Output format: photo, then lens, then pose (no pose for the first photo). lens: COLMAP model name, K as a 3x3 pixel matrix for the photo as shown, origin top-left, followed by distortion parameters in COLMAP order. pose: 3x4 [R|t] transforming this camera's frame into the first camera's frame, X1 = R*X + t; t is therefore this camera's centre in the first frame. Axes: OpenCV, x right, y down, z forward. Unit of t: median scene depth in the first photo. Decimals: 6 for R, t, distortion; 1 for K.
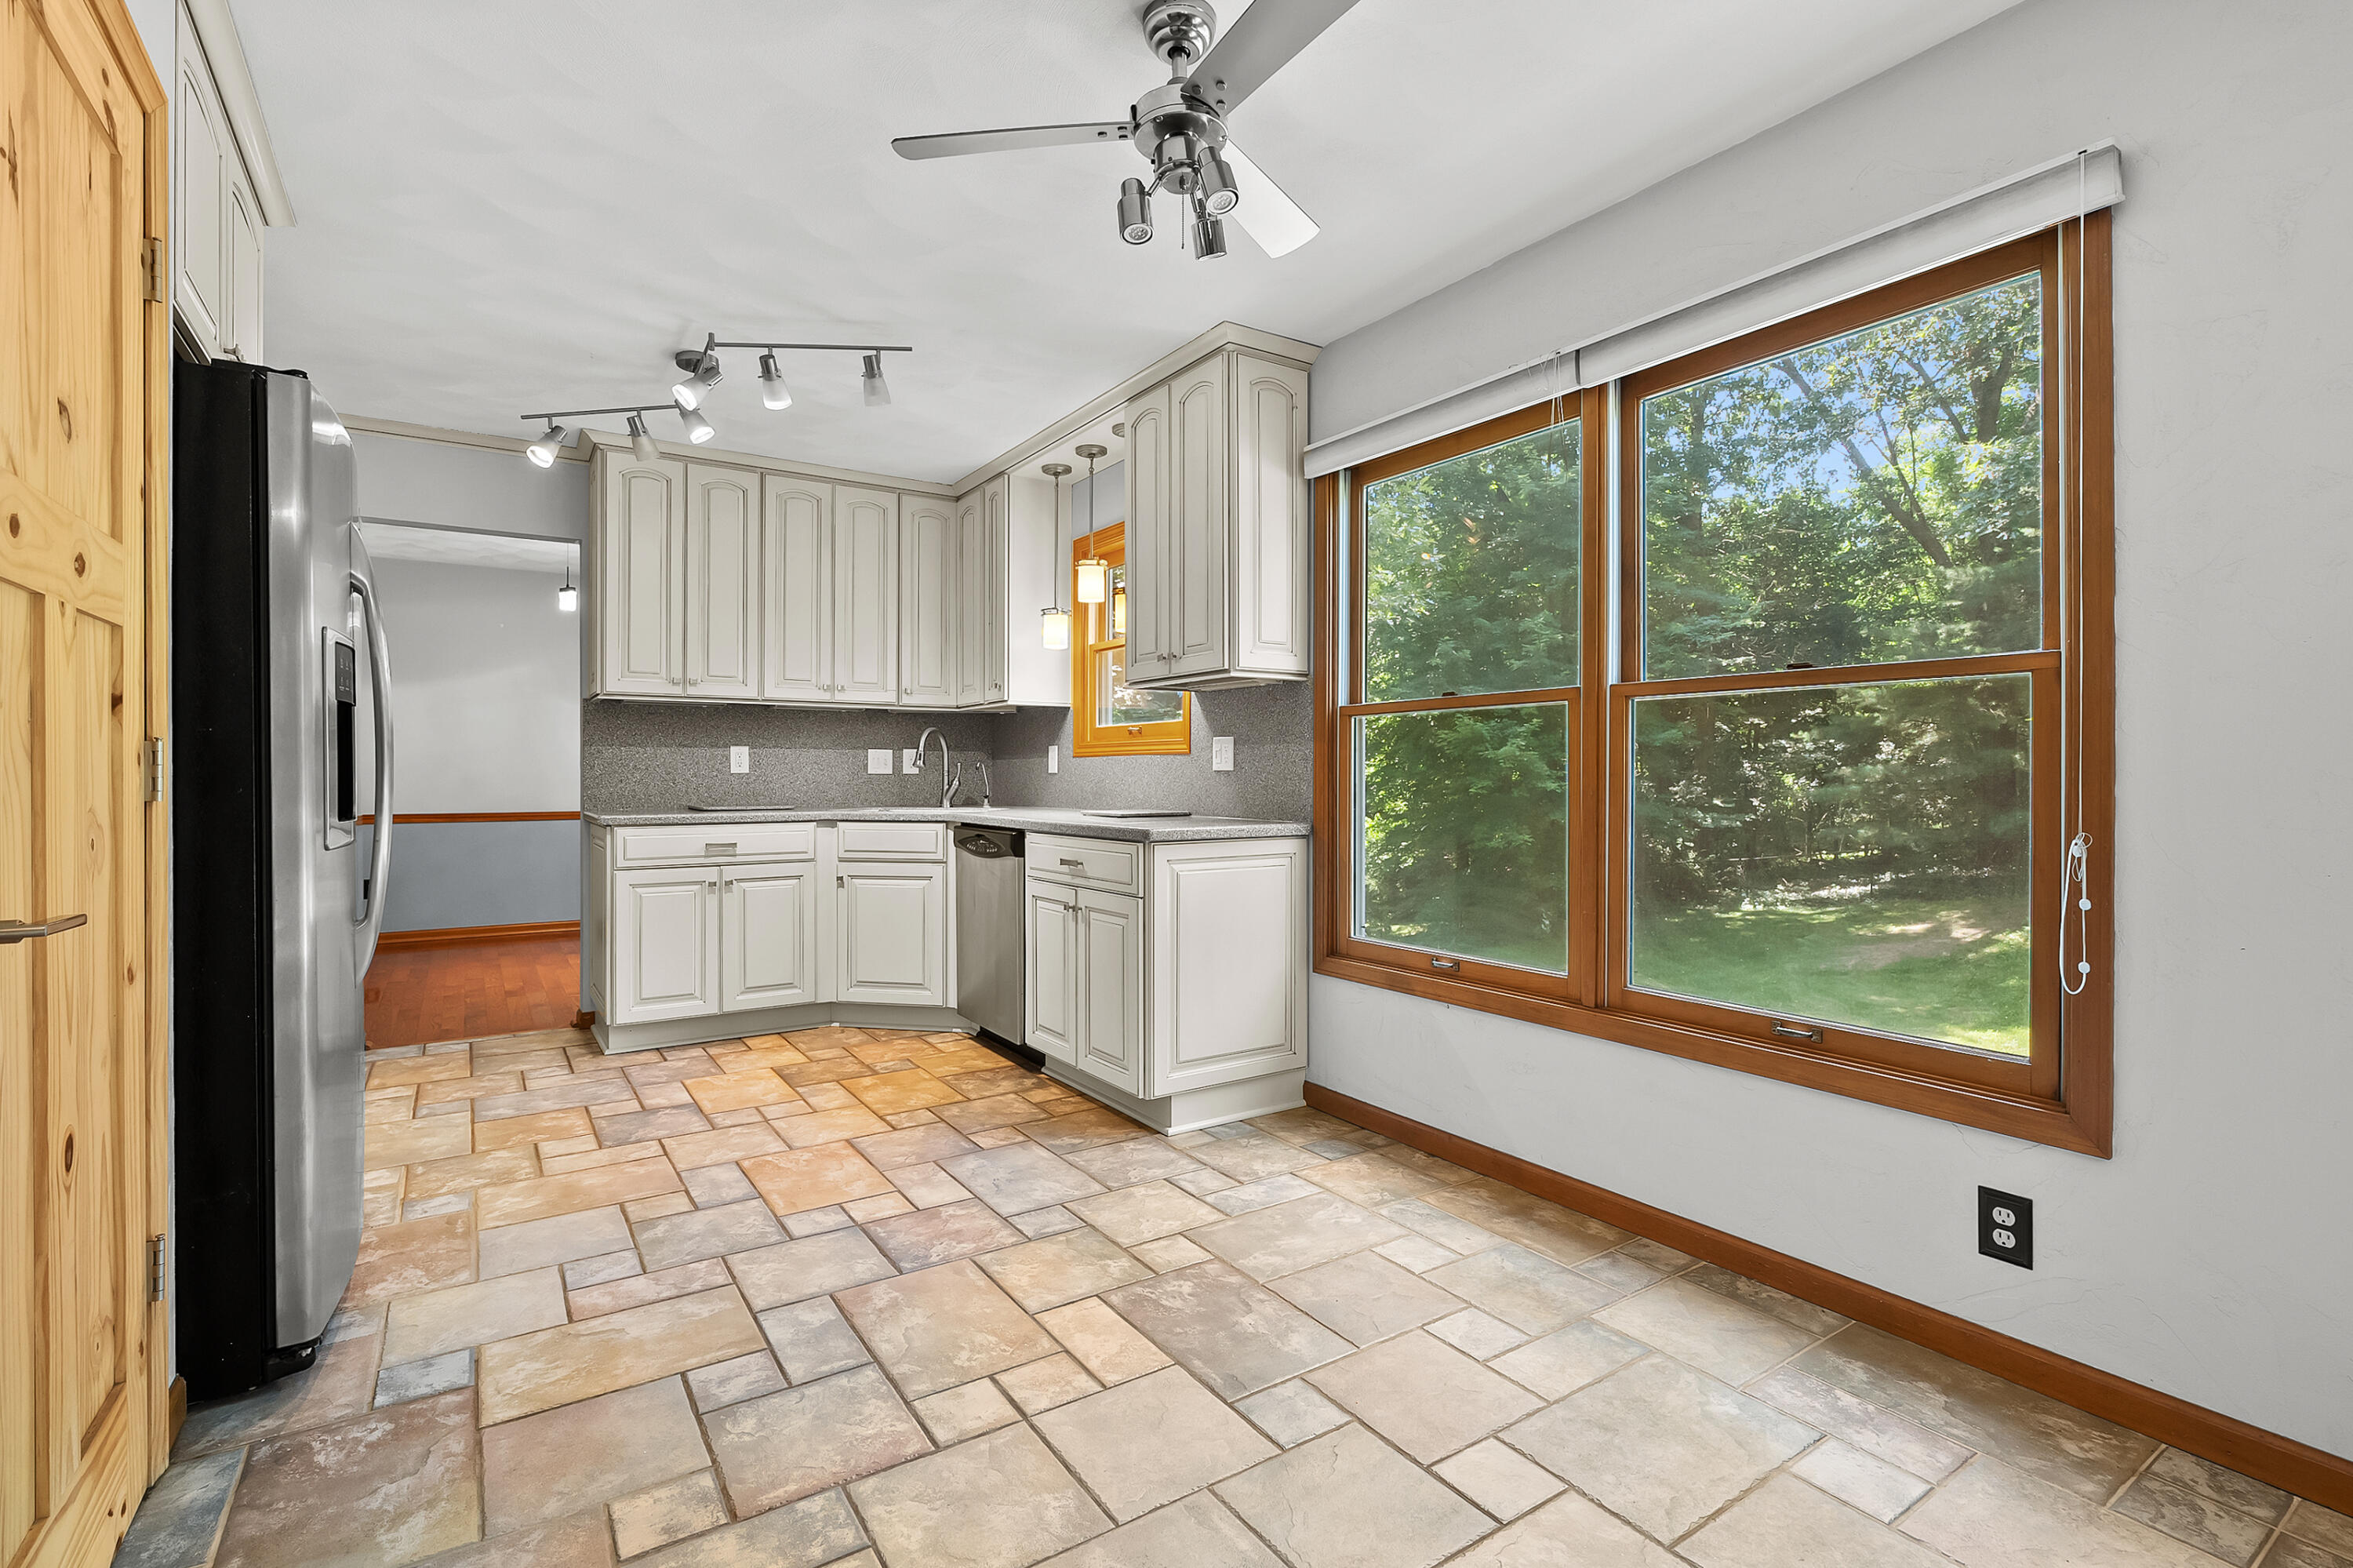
lens RADIAL K [[1069.8, 0, 1173.8], [0, 1069.8, 777.5], [0, 0, 1]] dist [-0.001550, 0.000402]
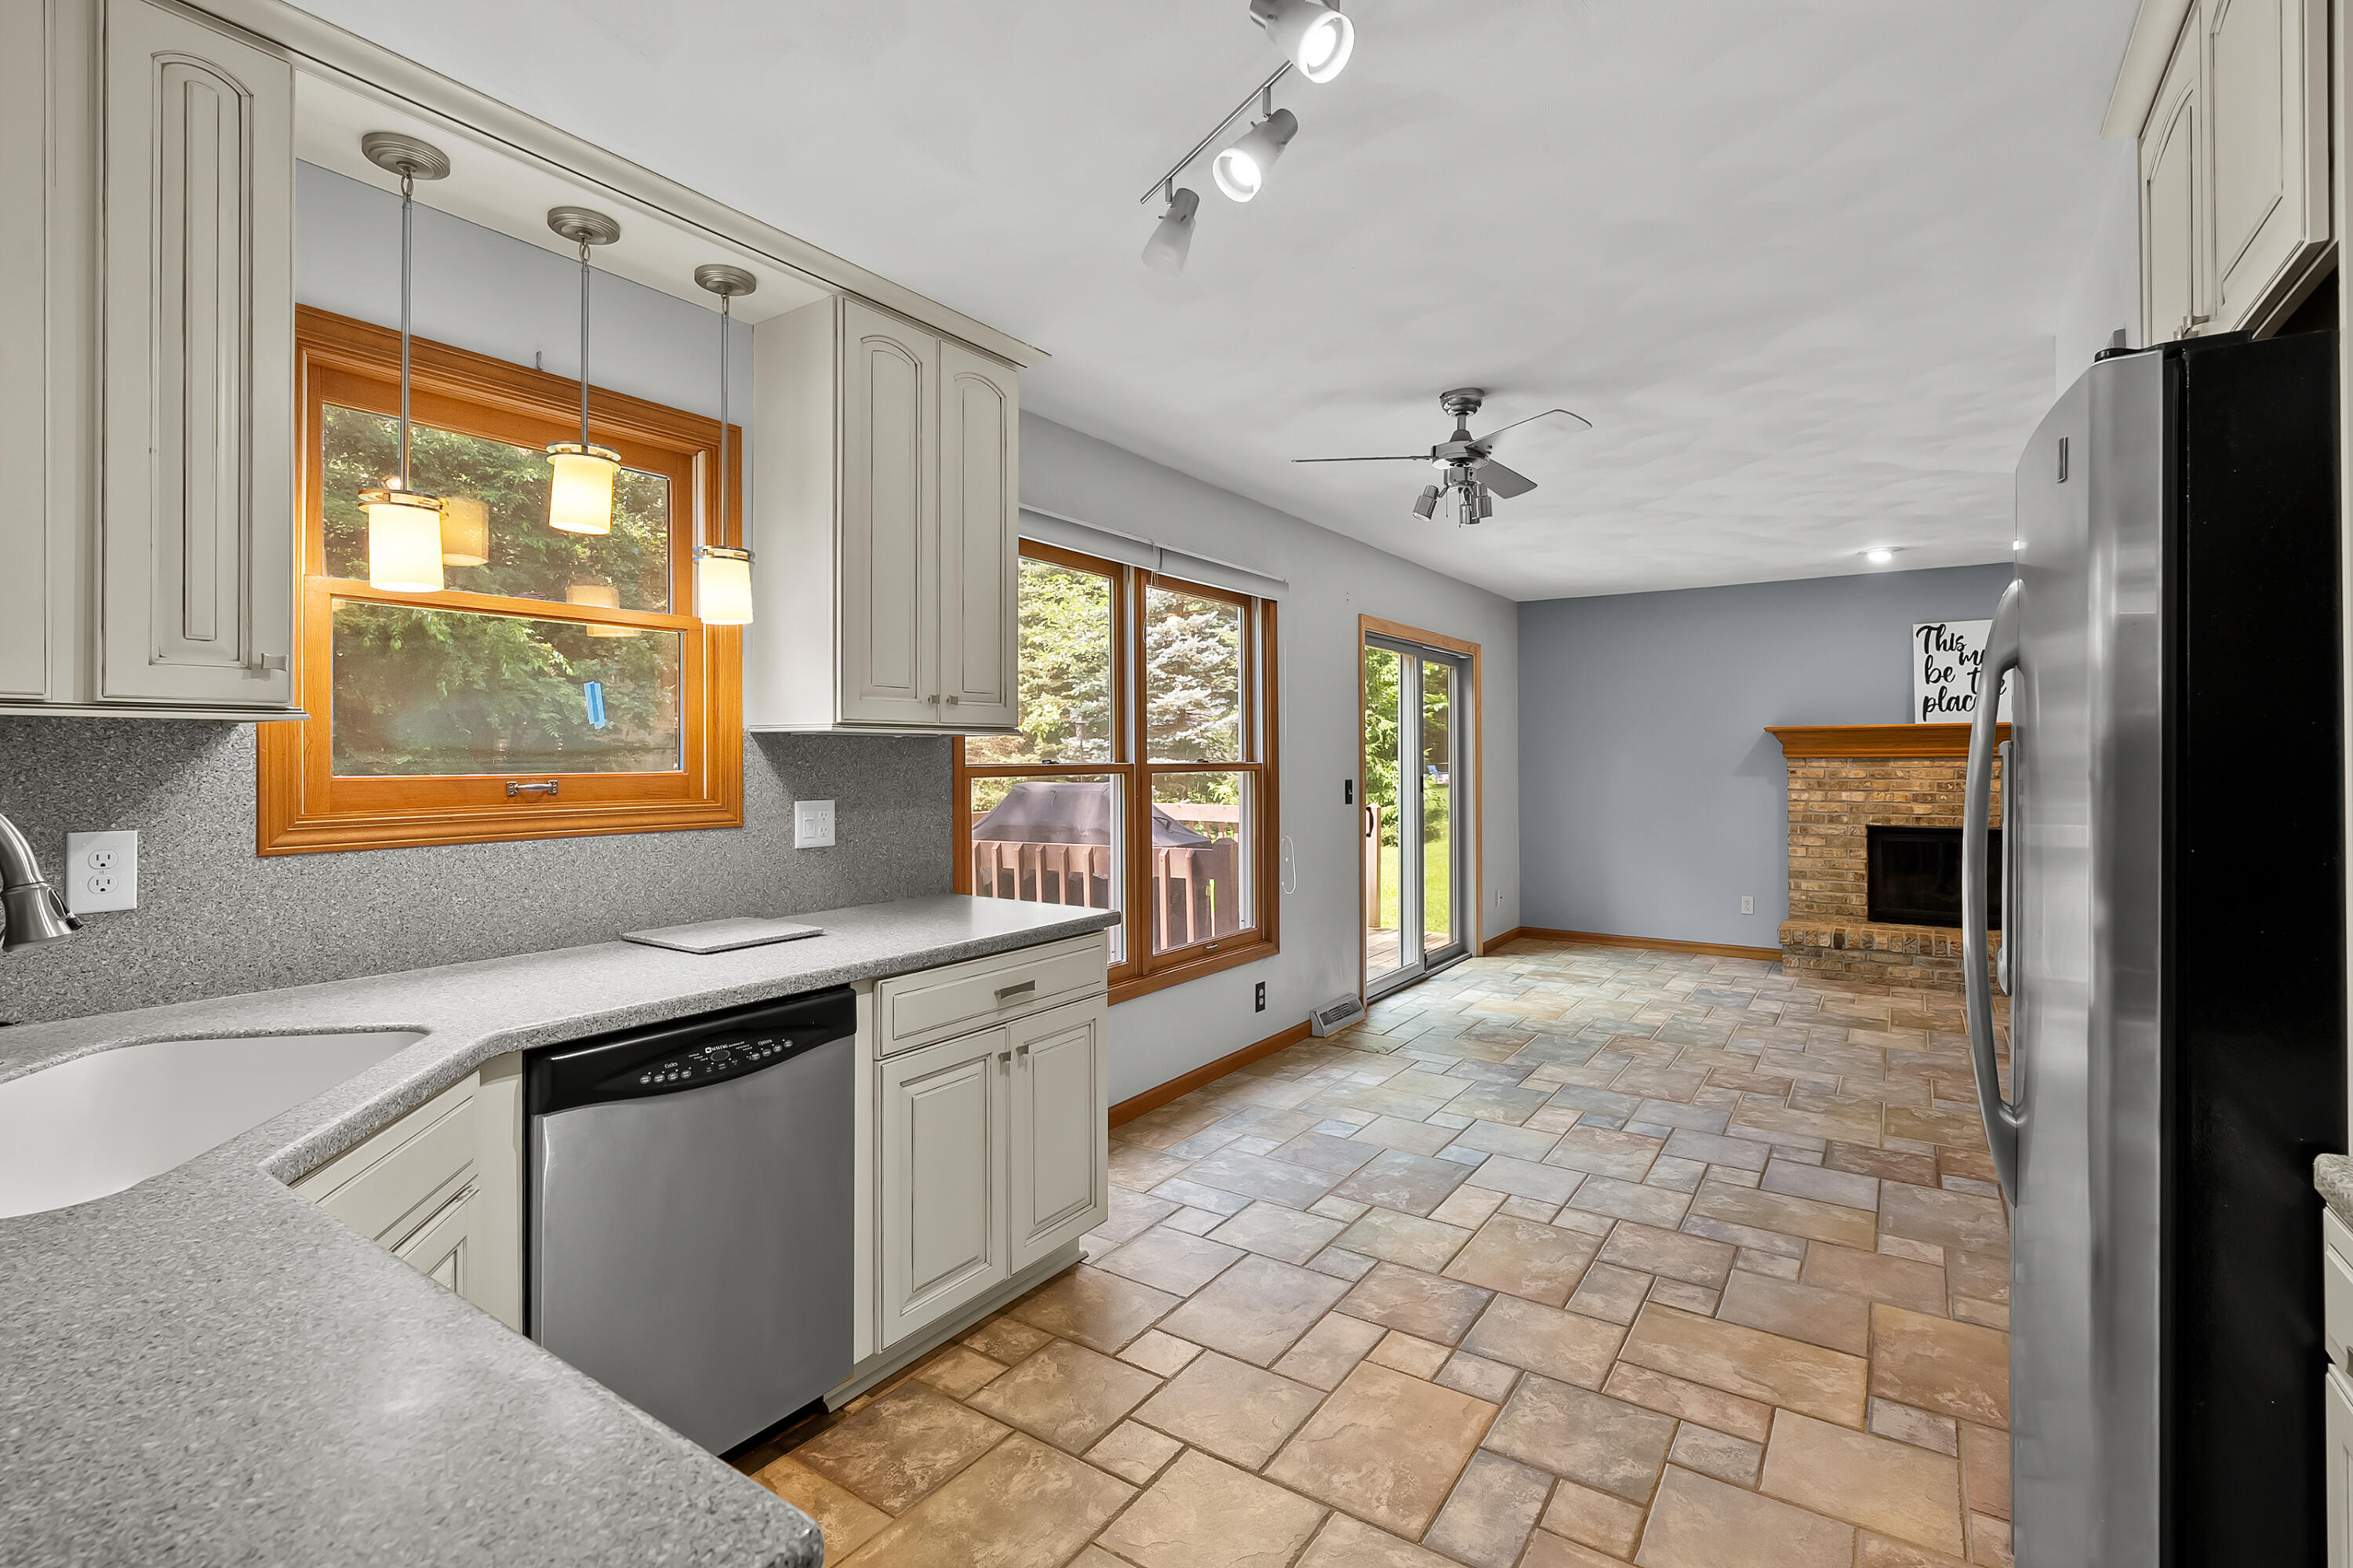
lens RADIAL K [[1069.8, 0, 1173.6], [0, 1069.8, 764.6], [0, 0, 1]] dist [-0.001550, 0.000402]
pose [[-0.376861, -0.003671, 0.926263, -1.189267], [0.004522, 0.999973, 0.005803, -0.108959], [-0.926259, 0.006376, -0.376834, 1.759139]]
